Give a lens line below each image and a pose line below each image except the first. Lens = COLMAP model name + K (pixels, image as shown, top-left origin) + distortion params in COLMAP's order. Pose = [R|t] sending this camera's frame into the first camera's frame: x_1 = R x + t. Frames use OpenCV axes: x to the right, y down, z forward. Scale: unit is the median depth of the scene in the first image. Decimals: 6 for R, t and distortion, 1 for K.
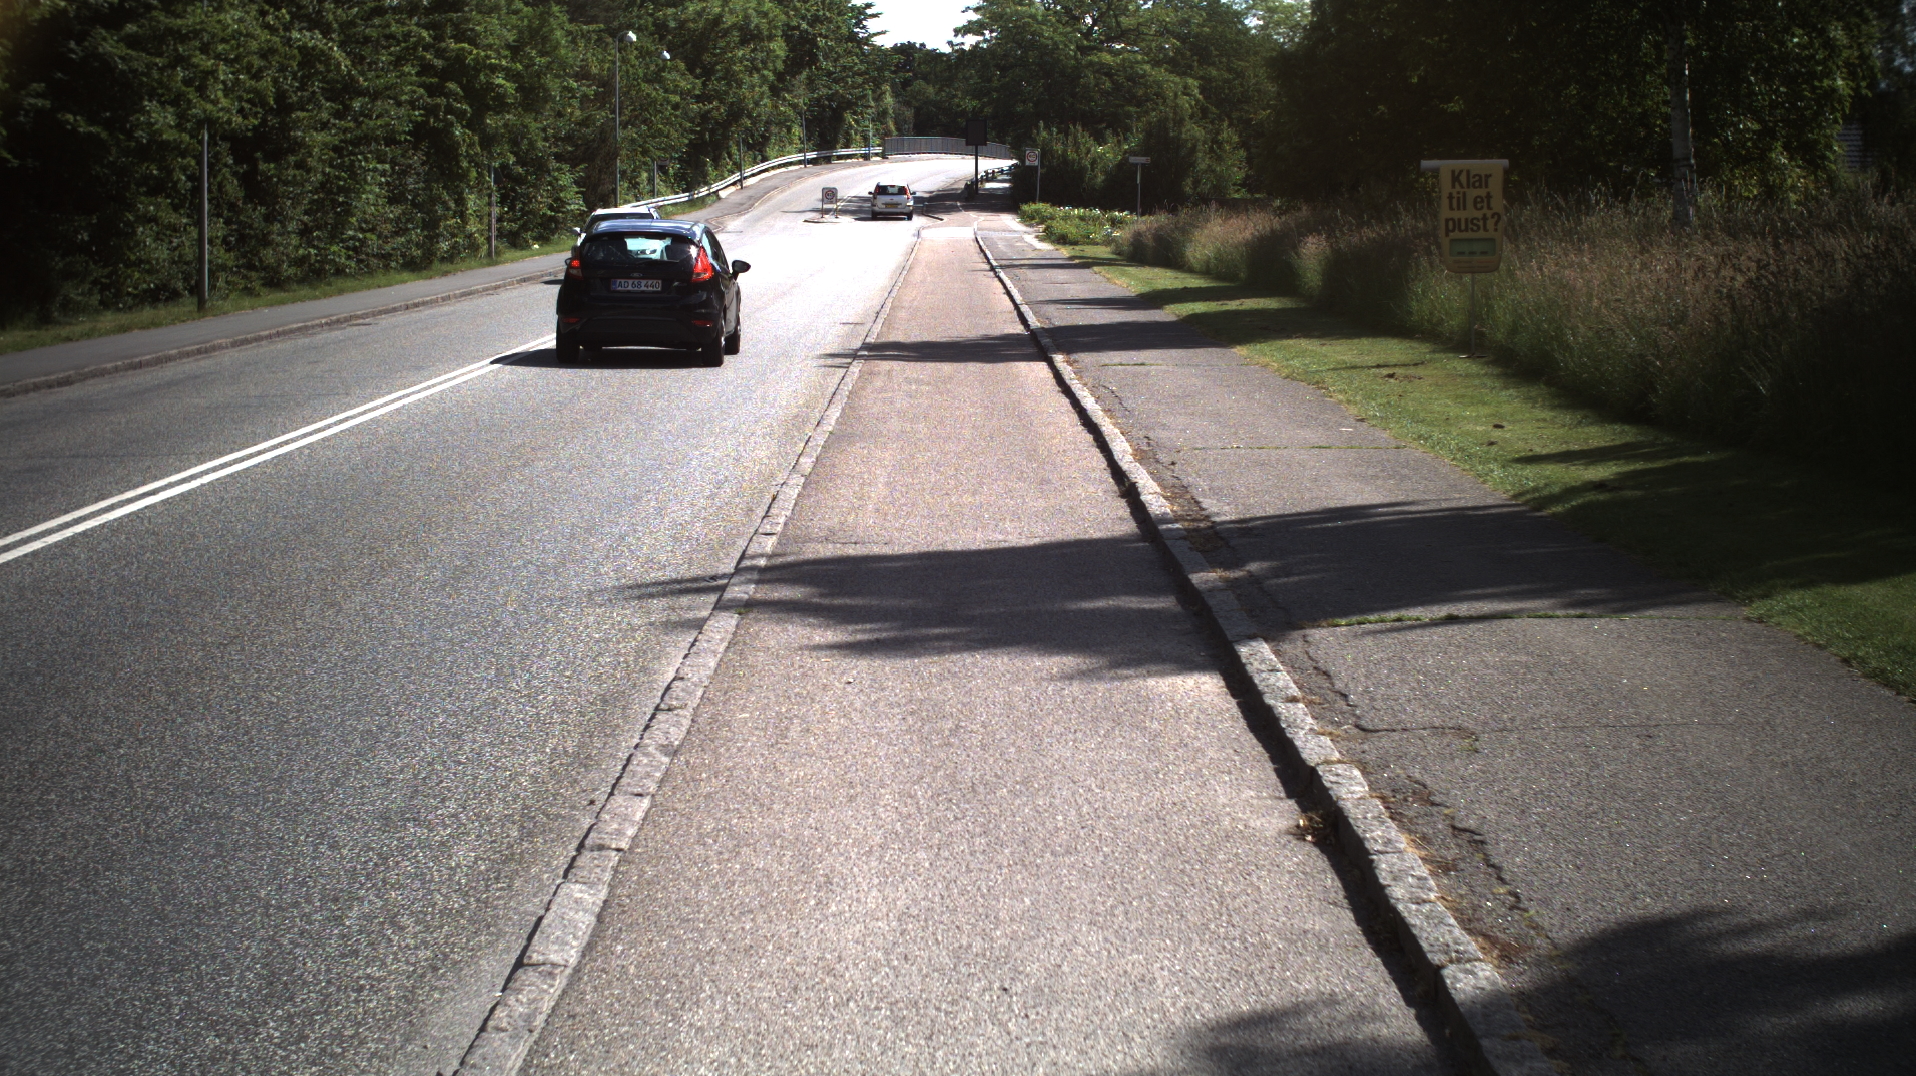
lens RADIAL K [[3689.3, 0, 969.3], [0, 3689.3, 535.4], [0, 0, 1]] dist [-0.302718, 0.000000]
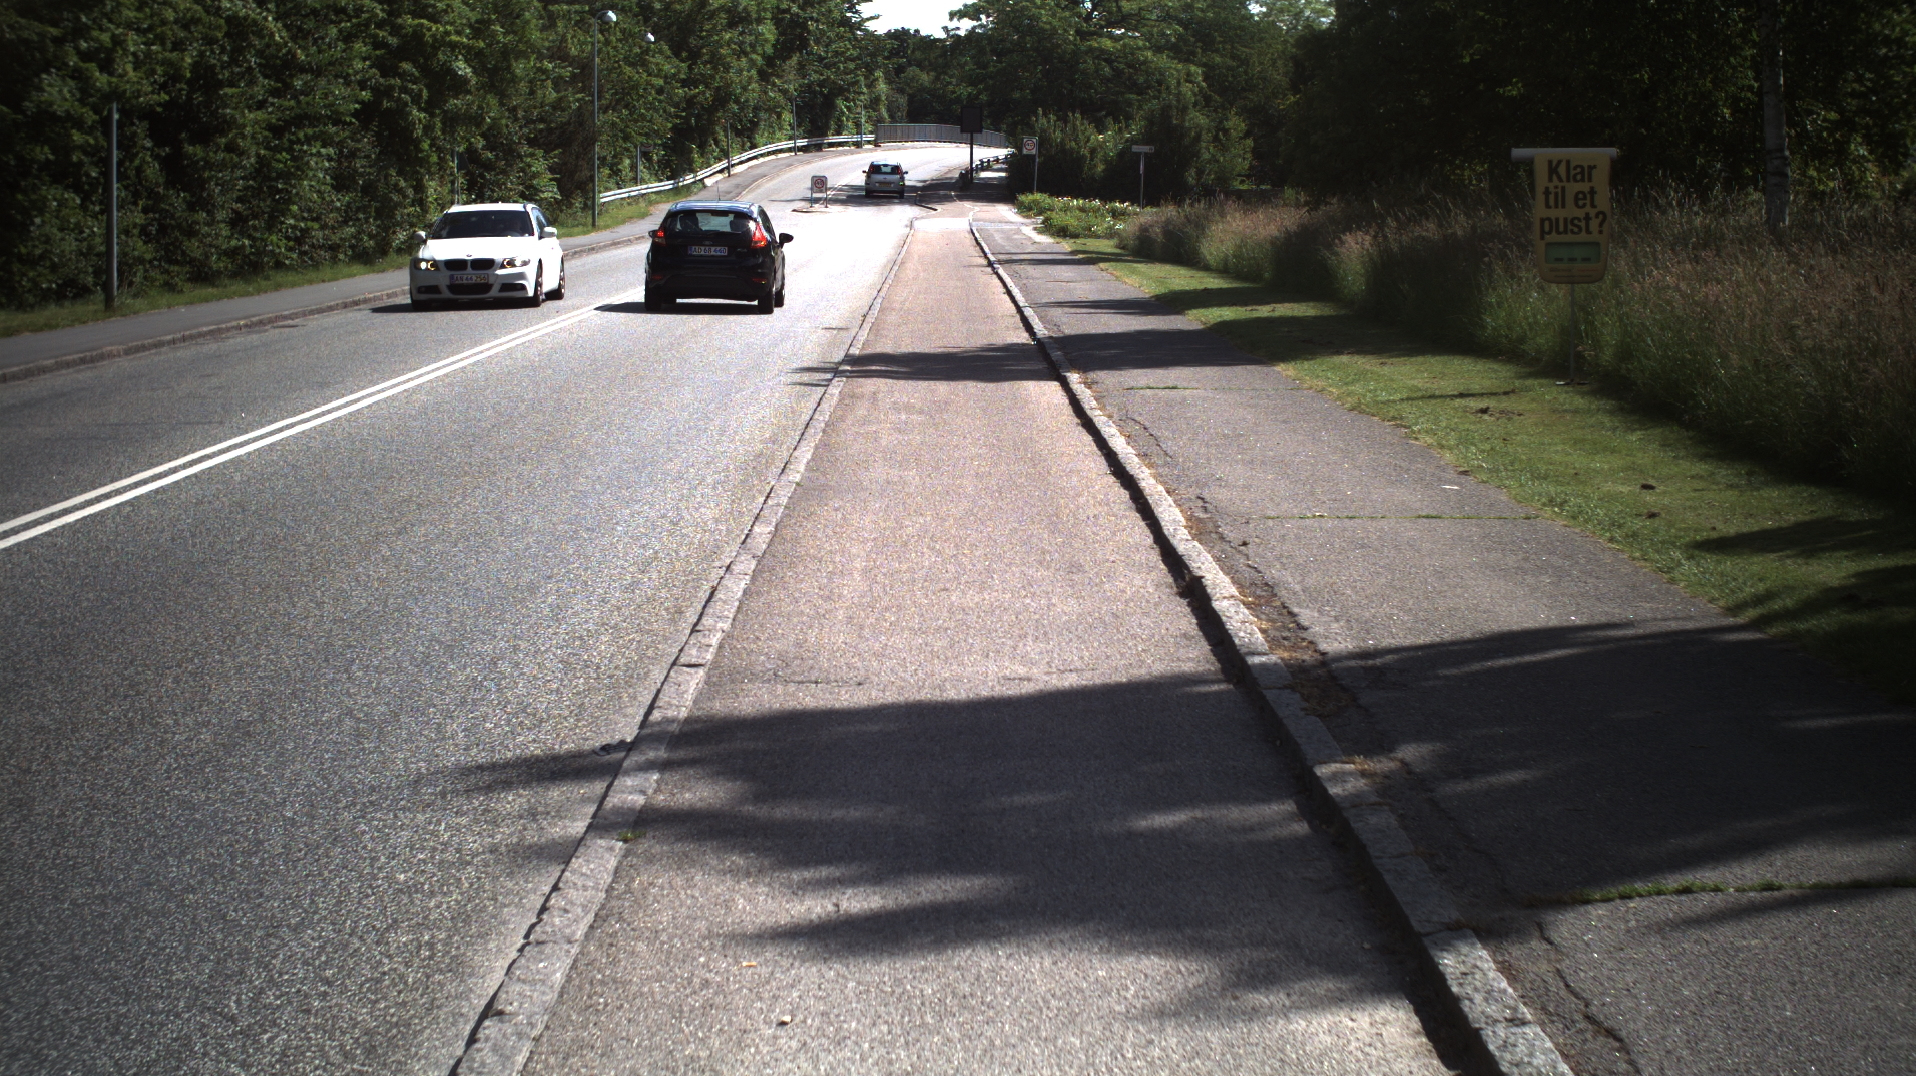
lens RADIAL K [[3689.3, 0, 961.6], [0, 3689.3, 523.9], [0, 0, 1]] dist [-0.302718, 0.000000]
pose [[0.999980, 0.006242, 0.000335, -0.001207], [-0.006242, 0.999981, -0.000127, -0.009519], [-0.000336, 0.000125, 1.000000, 0.100107]]
